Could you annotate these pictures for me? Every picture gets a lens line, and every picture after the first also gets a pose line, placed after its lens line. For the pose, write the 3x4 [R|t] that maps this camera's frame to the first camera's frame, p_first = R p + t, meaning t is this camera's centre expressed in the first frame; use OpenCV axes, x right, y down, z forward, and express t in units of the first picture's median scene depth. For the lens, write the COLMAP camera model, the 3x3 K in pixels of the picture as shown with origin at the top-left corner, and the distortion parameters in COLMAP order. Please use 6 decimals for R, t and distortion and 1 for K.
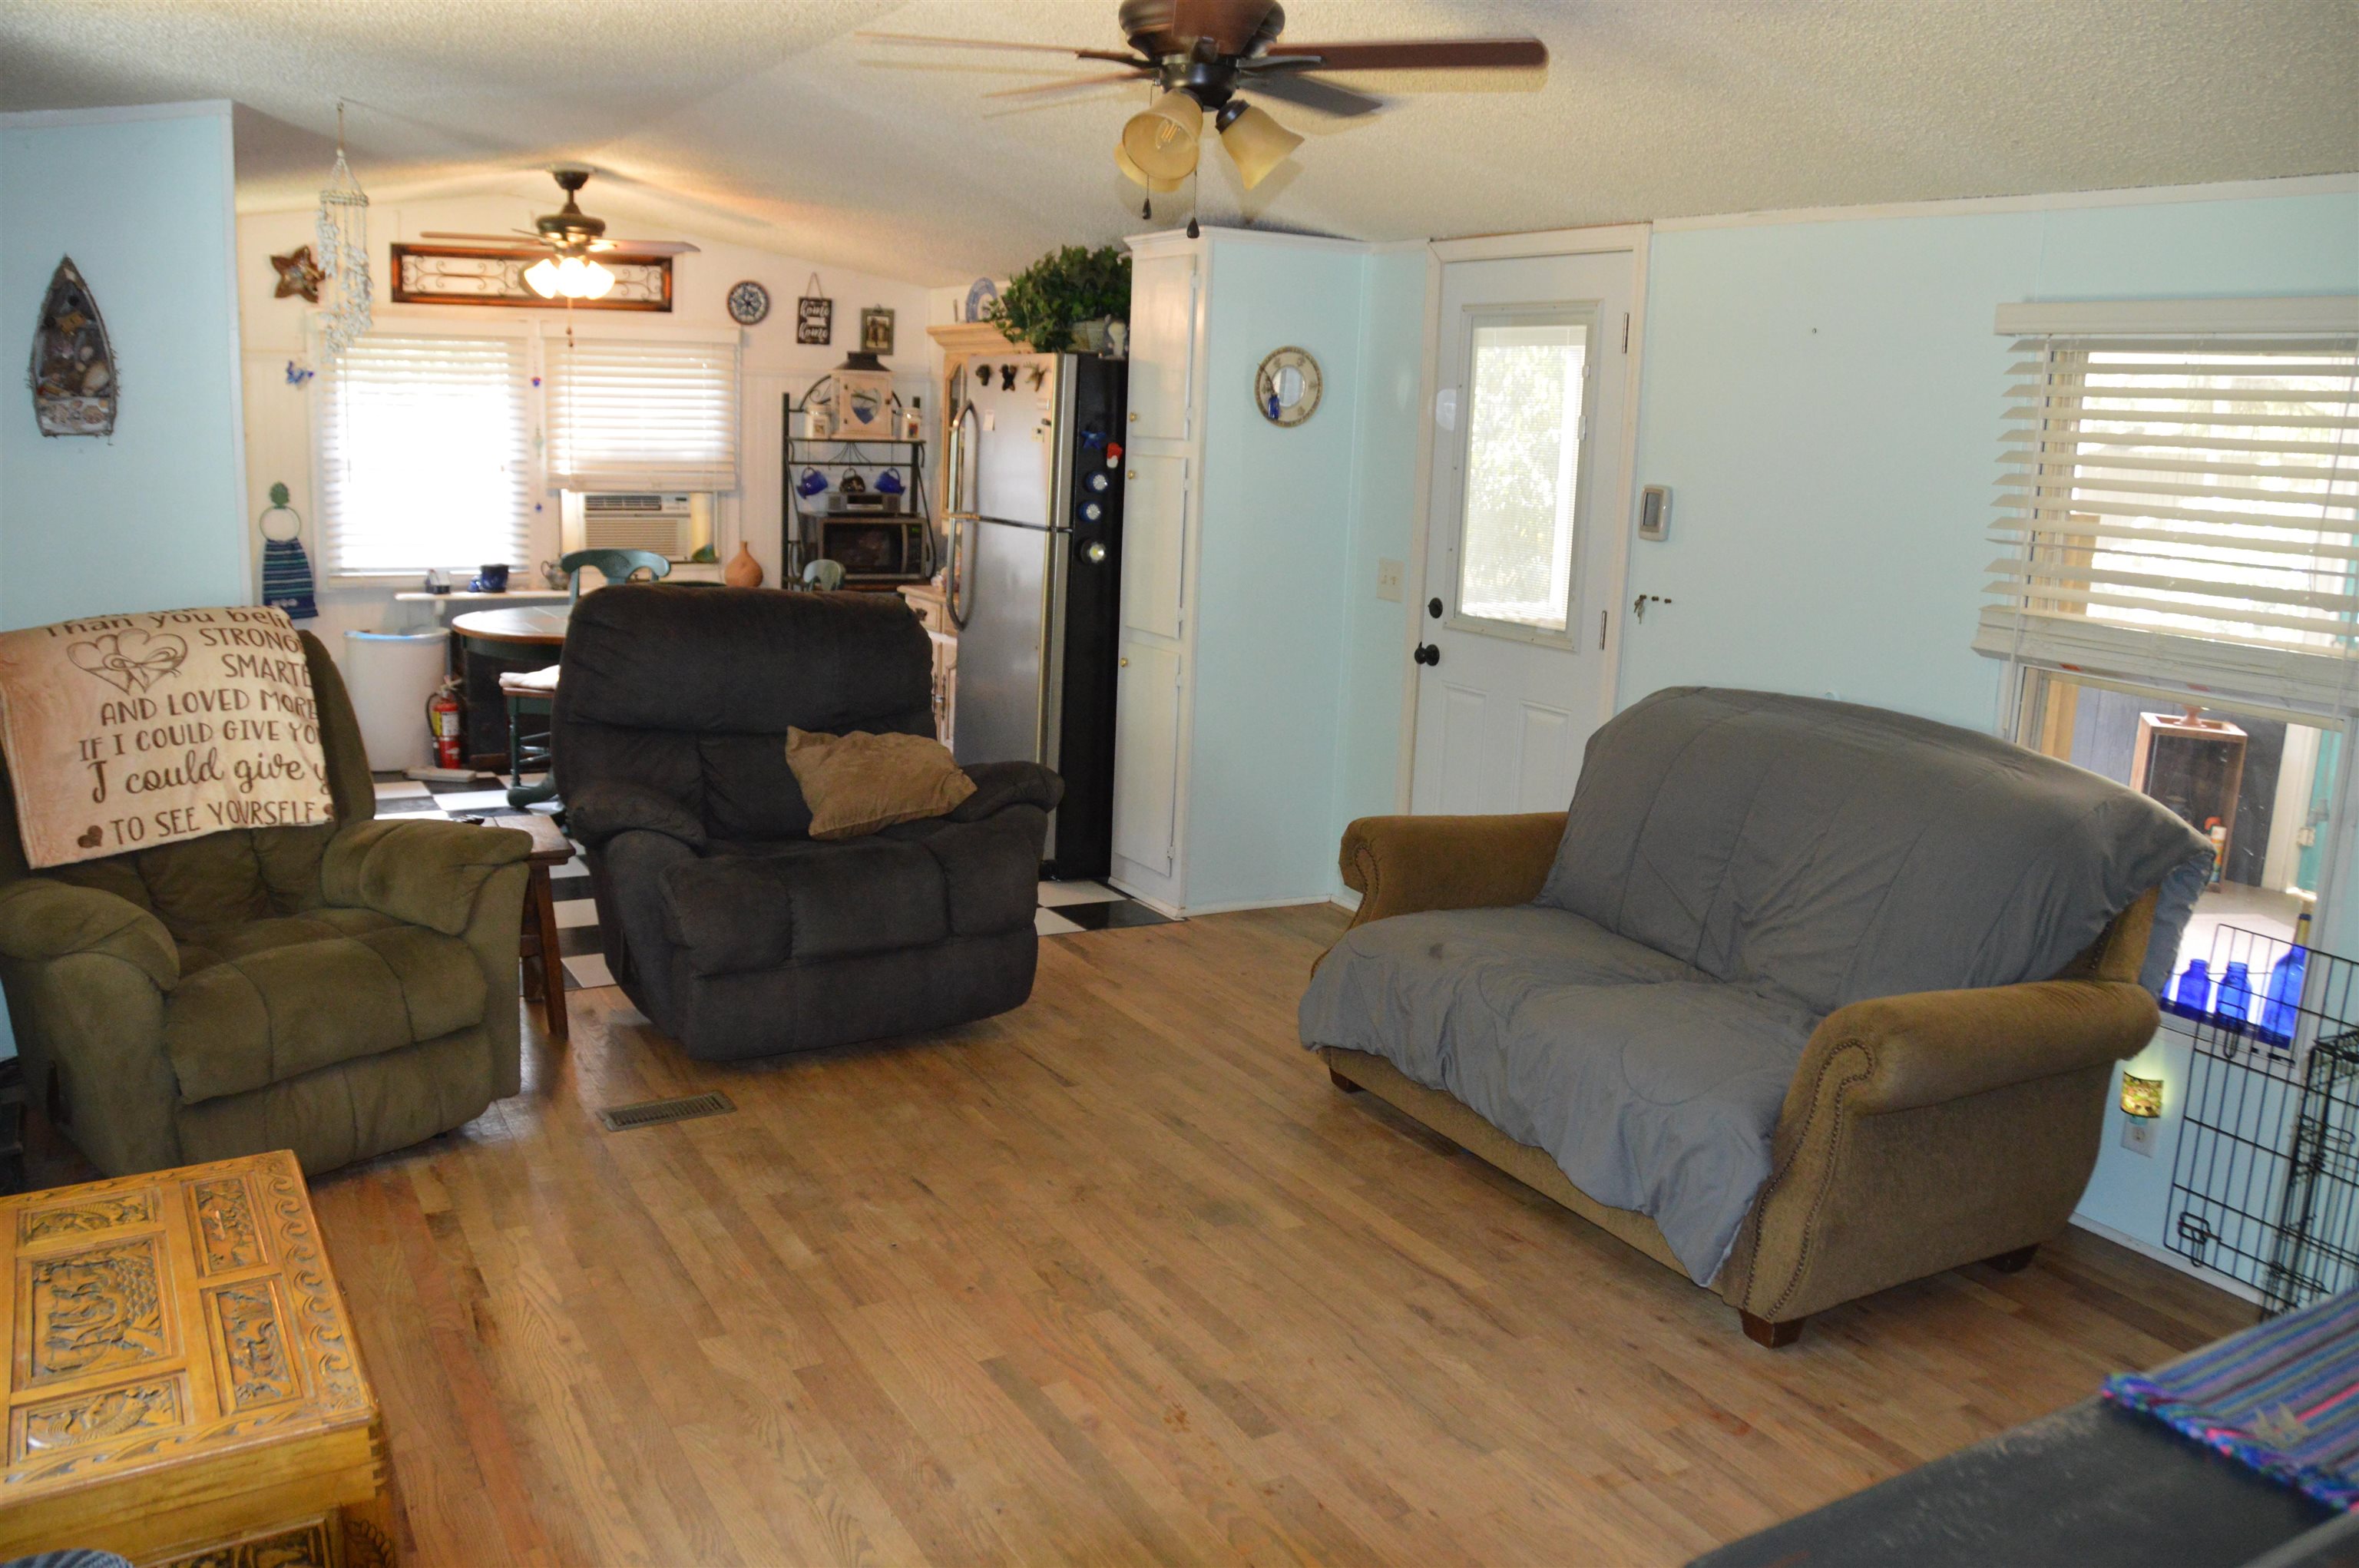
lens RADIAL K [[1886.4, 0, 1179.5], [0, 1886.4, 784.0], [0, 0, 1]] dist [-0.165686, 0.130042]
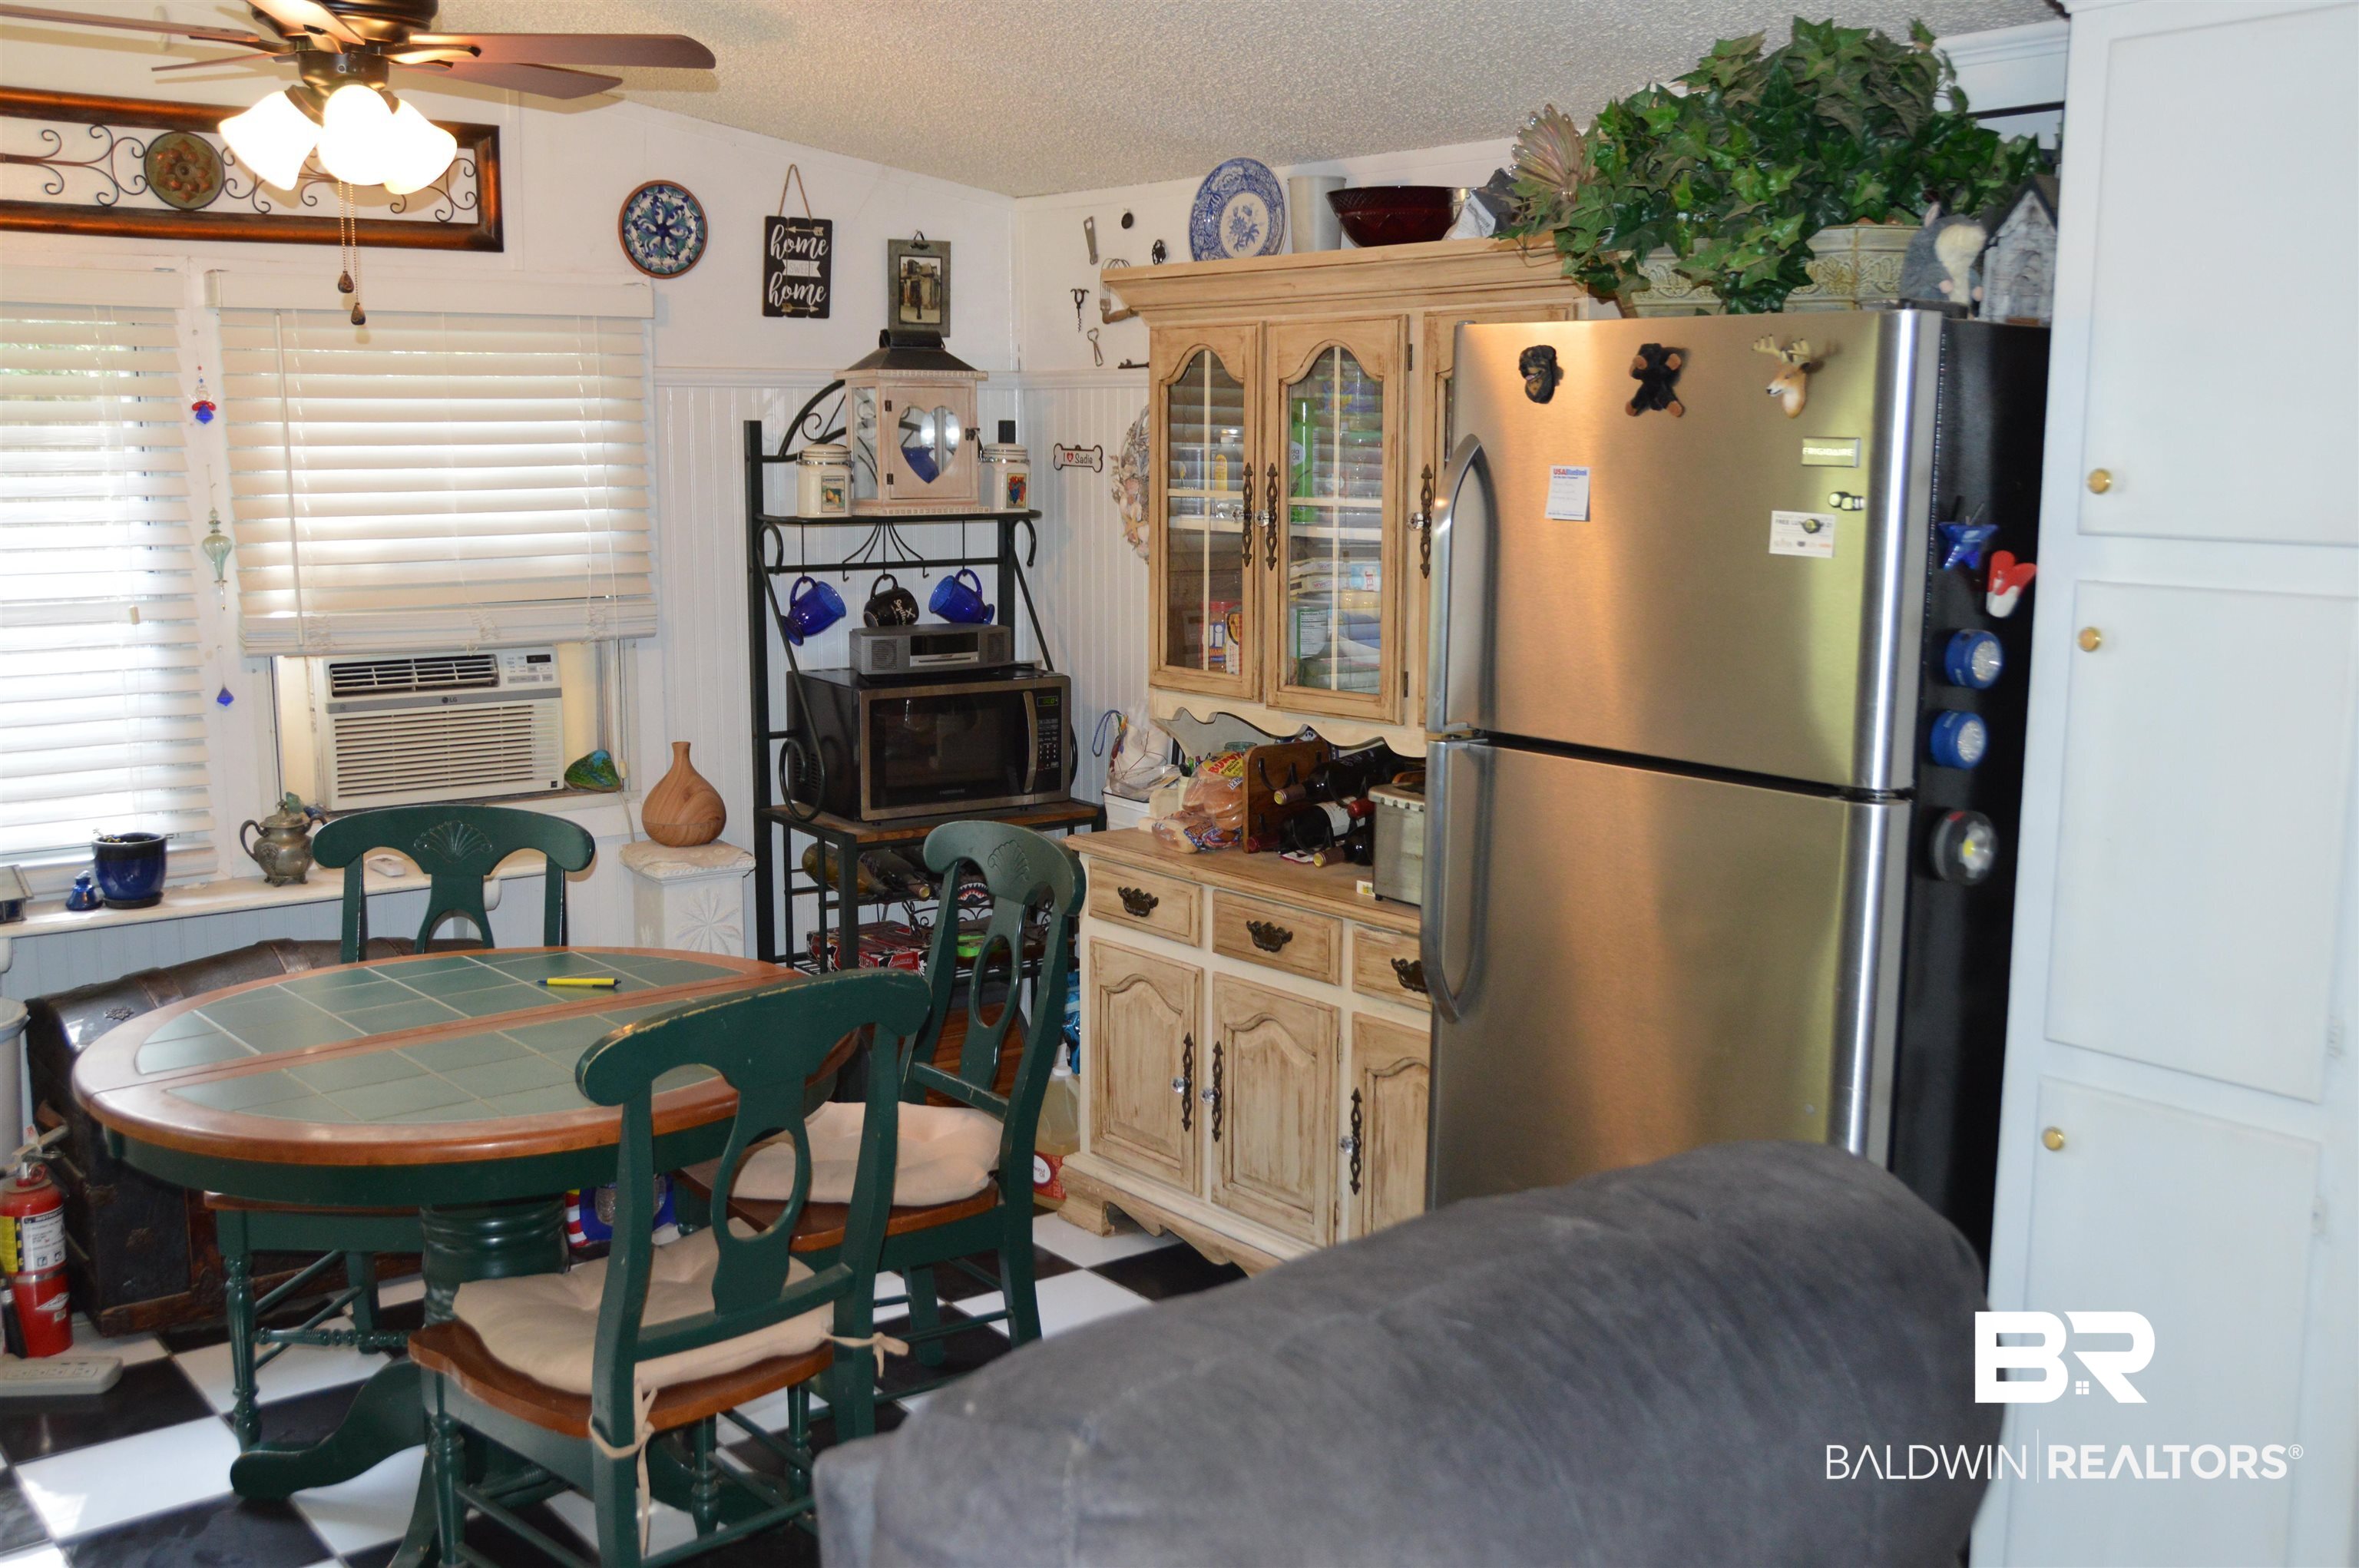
lens RADIAL K [[2271.7, 0, 1126.0], [0, 2271.7, 792.6], [0, 0, 1]] dist [-0.078011, 0.212700]
pose [[0.991945, -0.055966, 0.113634, -0.193920], [0.058979, 0.997987, -0.023320, -0.100705], [-0.112100, 0.029834, 0.993249, 0.437589]]
